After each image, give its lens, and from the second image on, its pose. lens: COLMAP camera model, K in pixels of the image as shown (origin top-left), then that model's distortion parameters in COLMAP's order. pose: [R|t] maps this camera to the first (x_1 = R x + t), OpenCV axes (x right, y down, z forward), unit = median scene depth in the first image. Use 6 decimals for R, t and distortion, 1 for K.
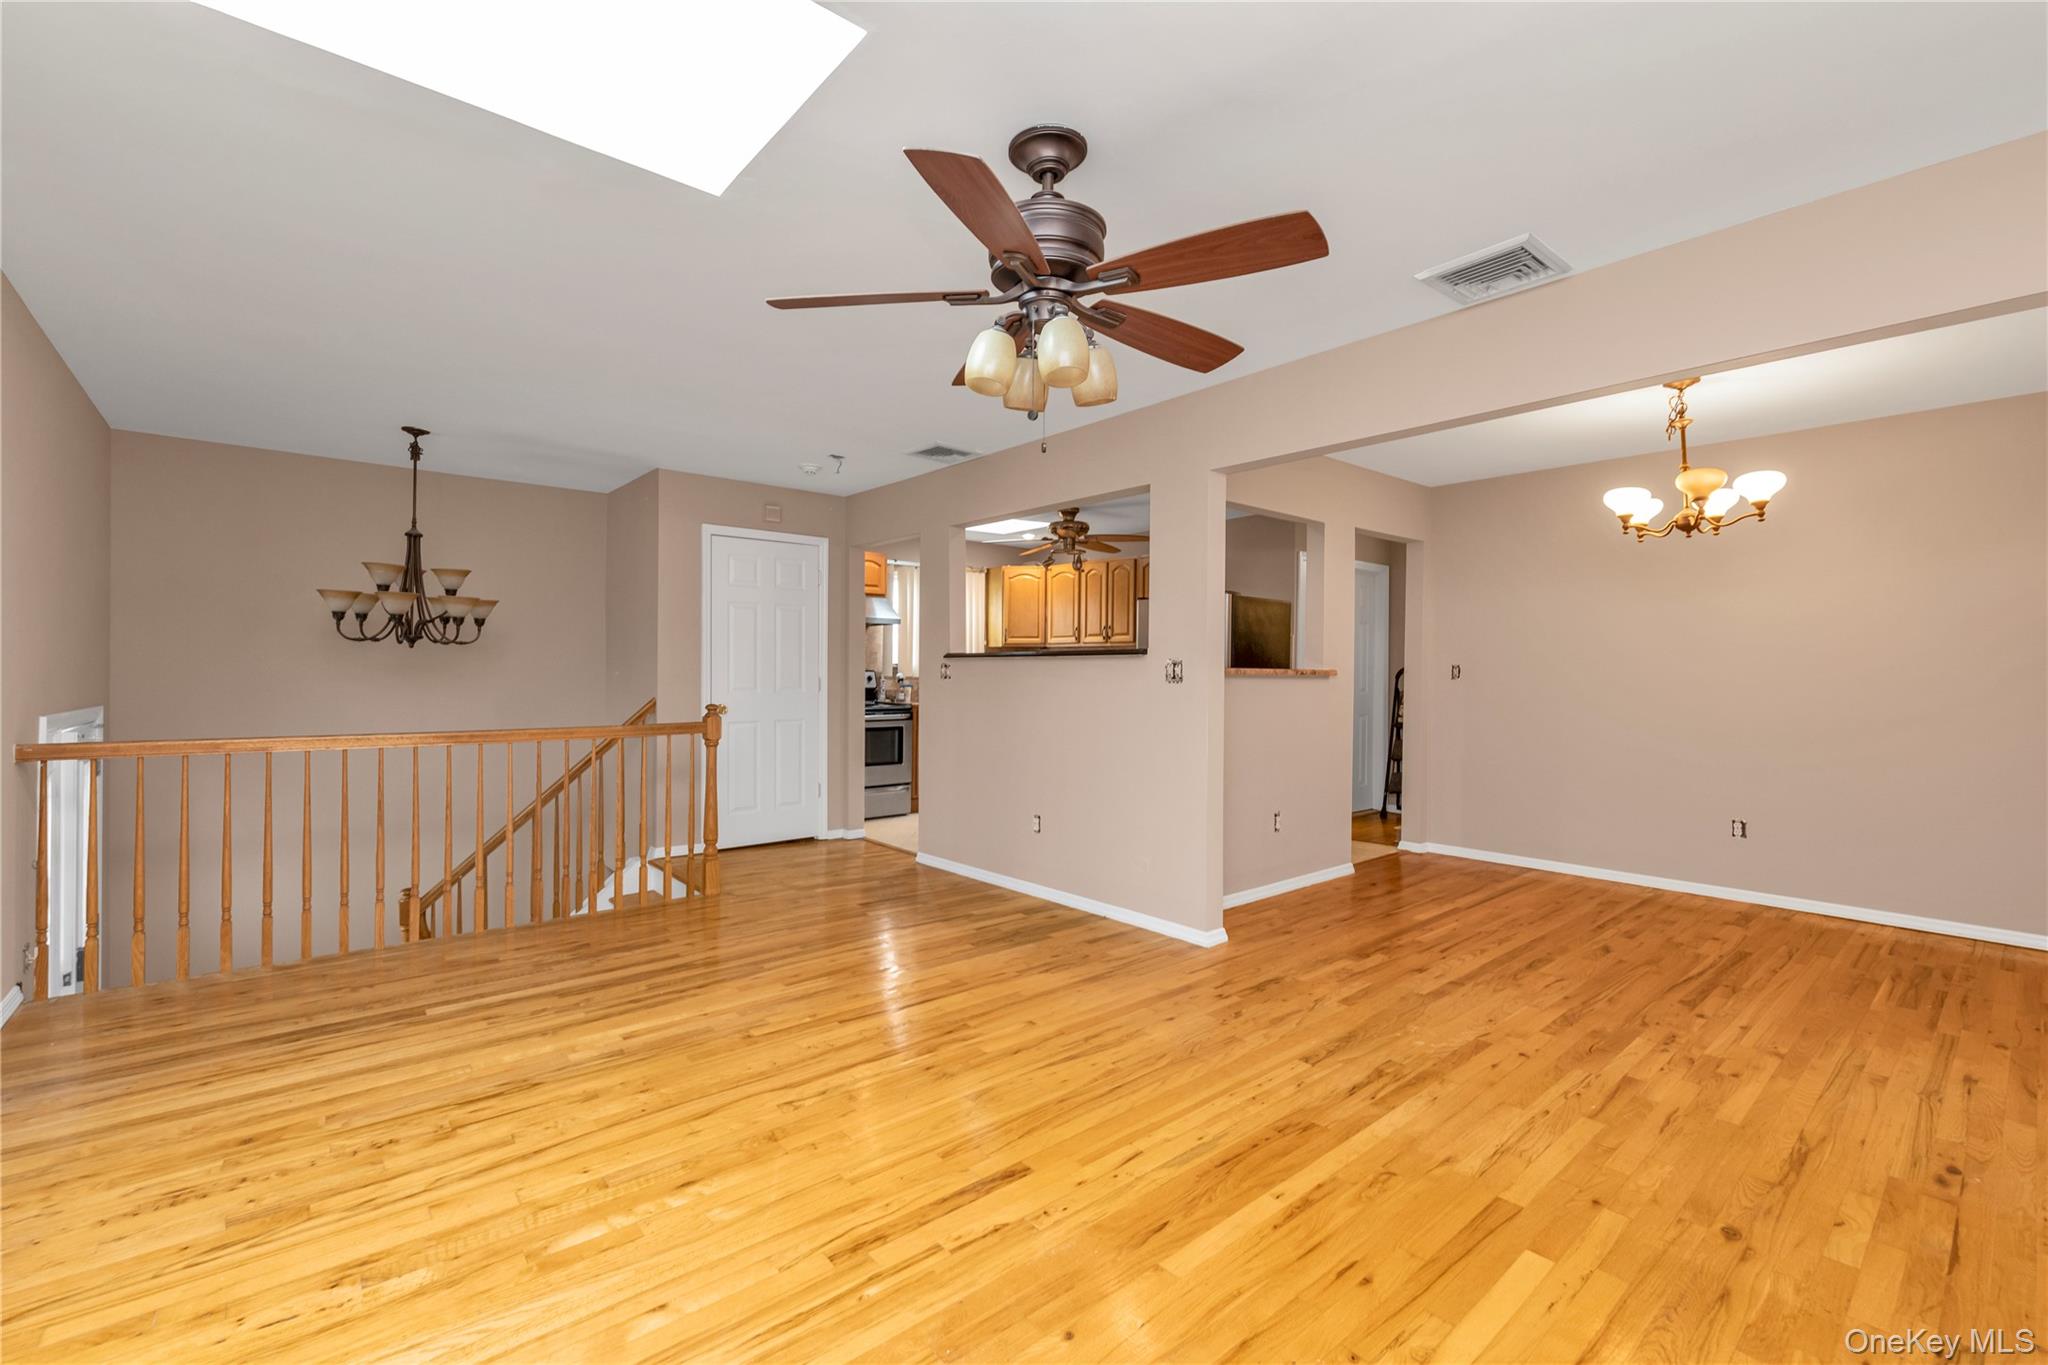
lens RADIAL K [[879.7, 0, 1024.0], [0, 879.7, 682.5], [0, 0, 1]] dist [-0.001230, -0.000312]
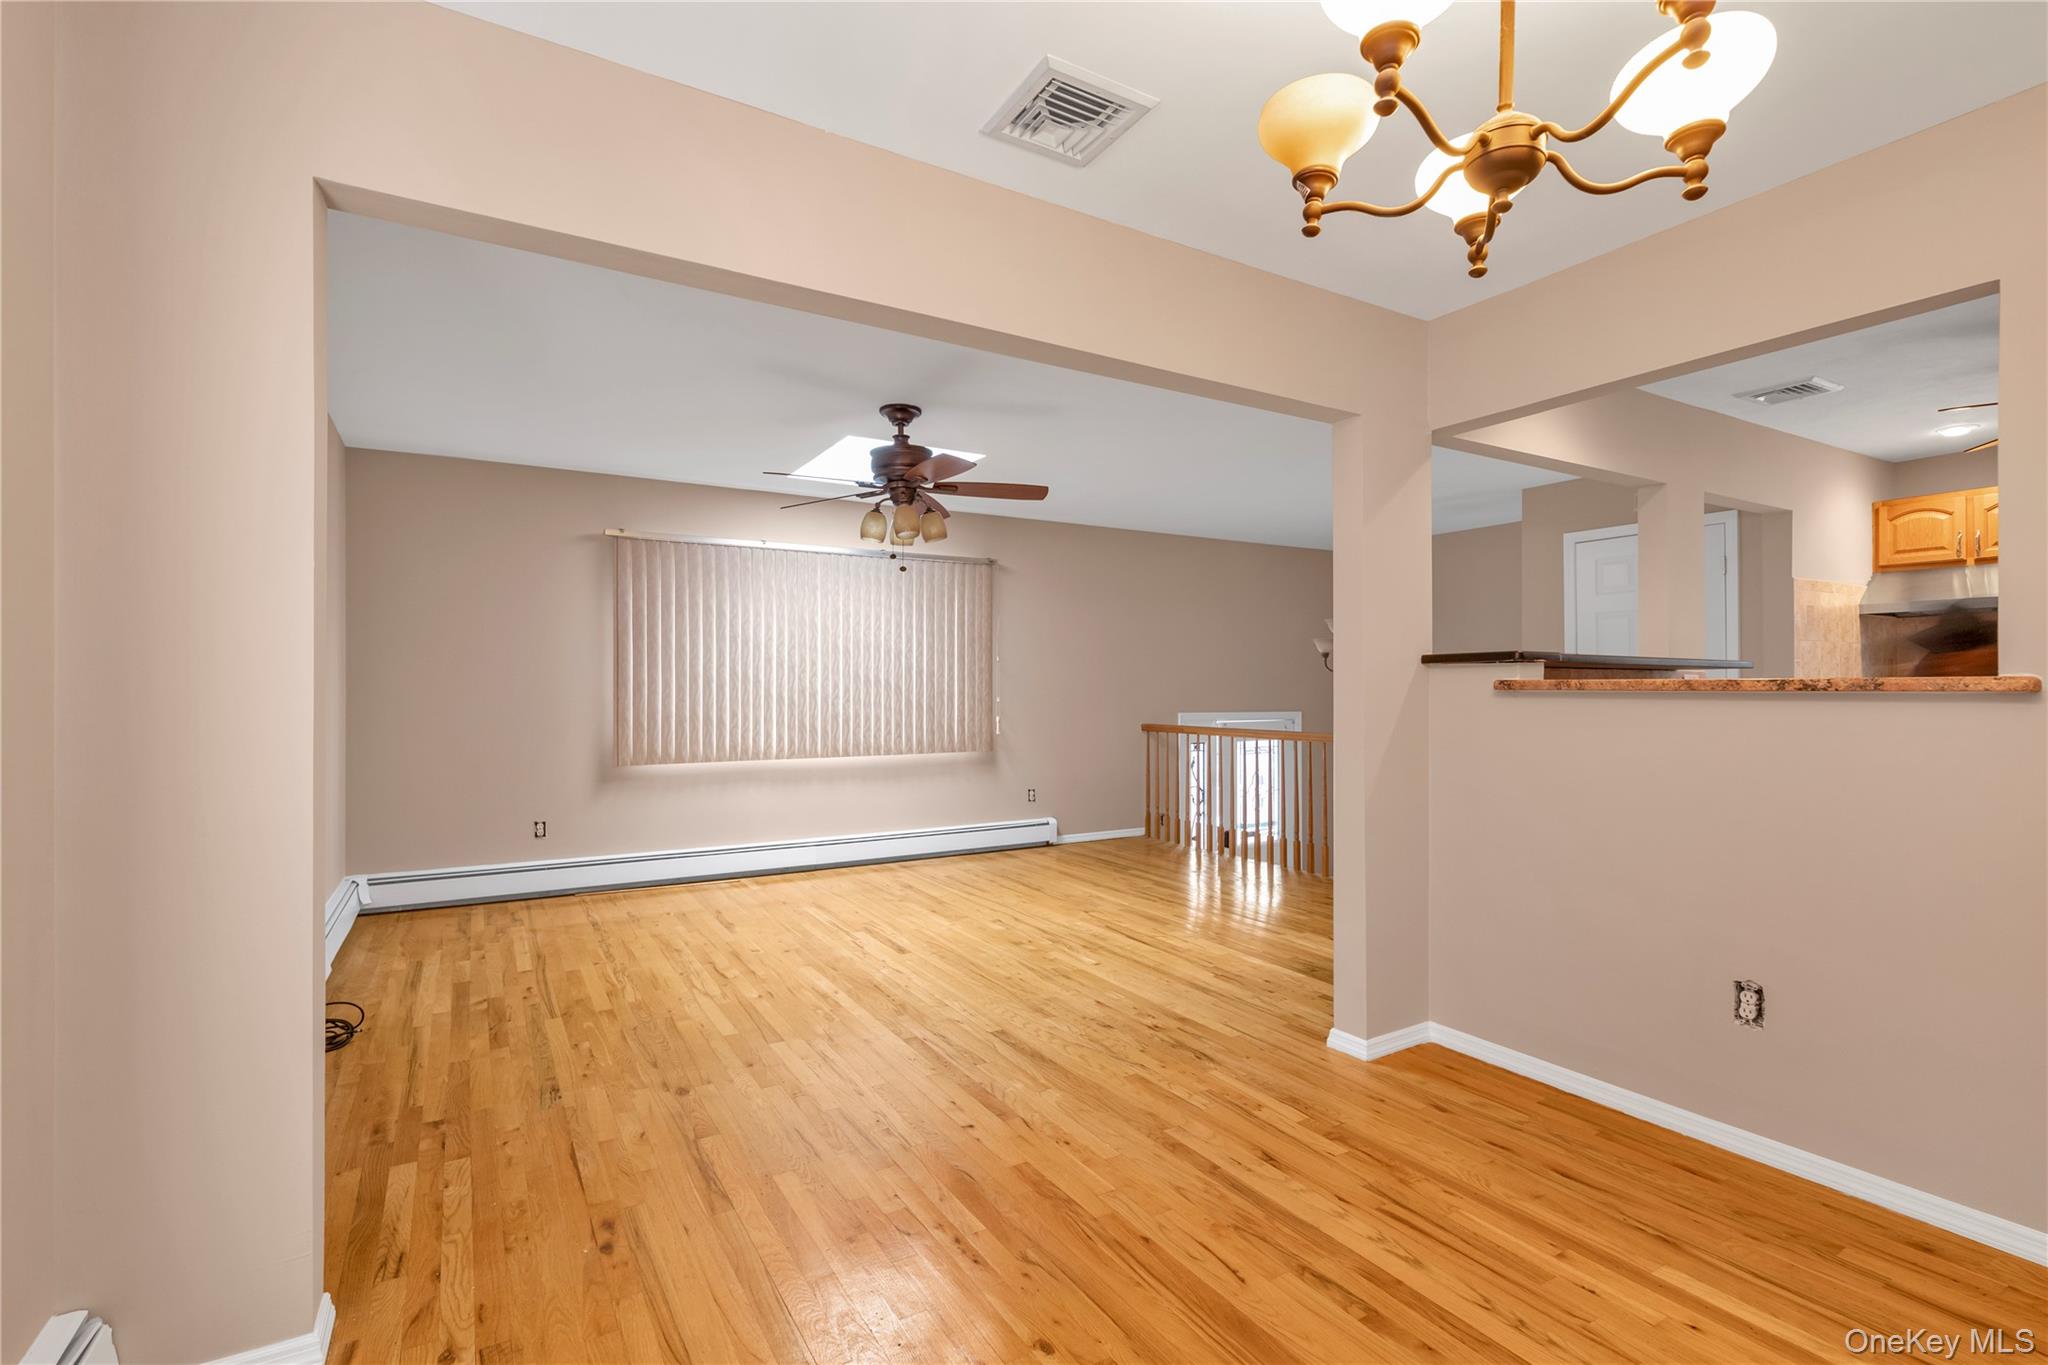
lens RADIAL K [[934.6, 0, 1000.7], [0, 934.6, 682.4], [0, 0, 1]] dist [-0.001641, -0.000147]
pose [[-0.189431, -0.013605, -0.981800, 1.264304], [-0.012929, 0.999852, -0.011360, -0.002843], [0.981809, 0.010541, -0.189579, 1.031697]]
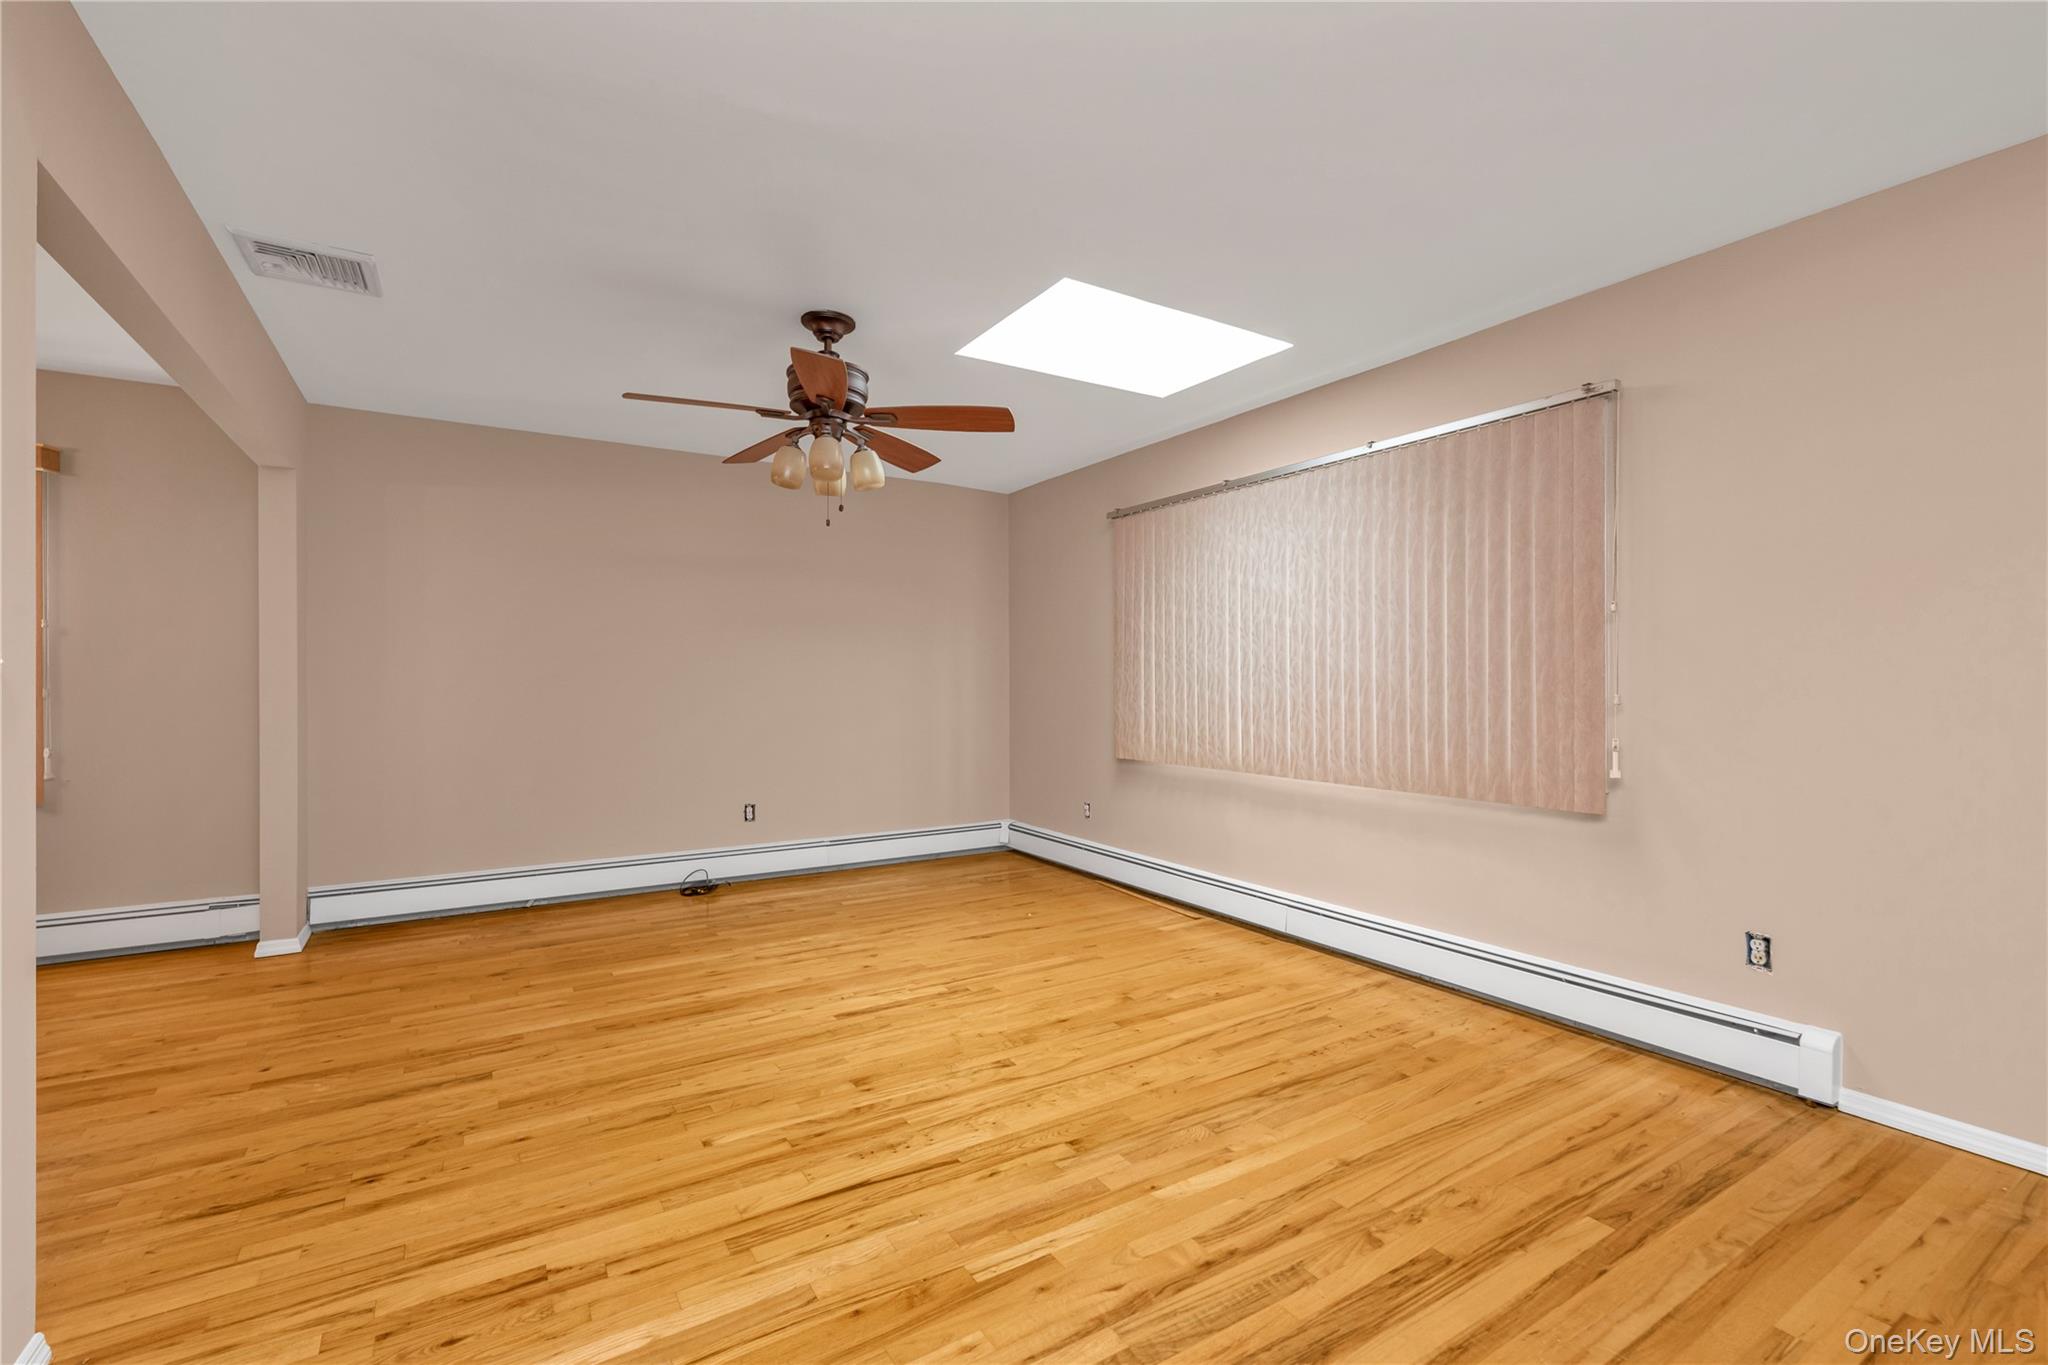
lens RADIAL K [[879.7, 0, 1024.0], [0, 879.7, 682.5], [0, 0, 1]] dist [-0.001230, -0.000312]
pose [[-0.989195, -0.007210, 0.146427, -0.338213], [-0.004869, 0.999855, 0.016345, -0.017816], [-0.146524, 0.015456, -0.989086, 1.568812]]
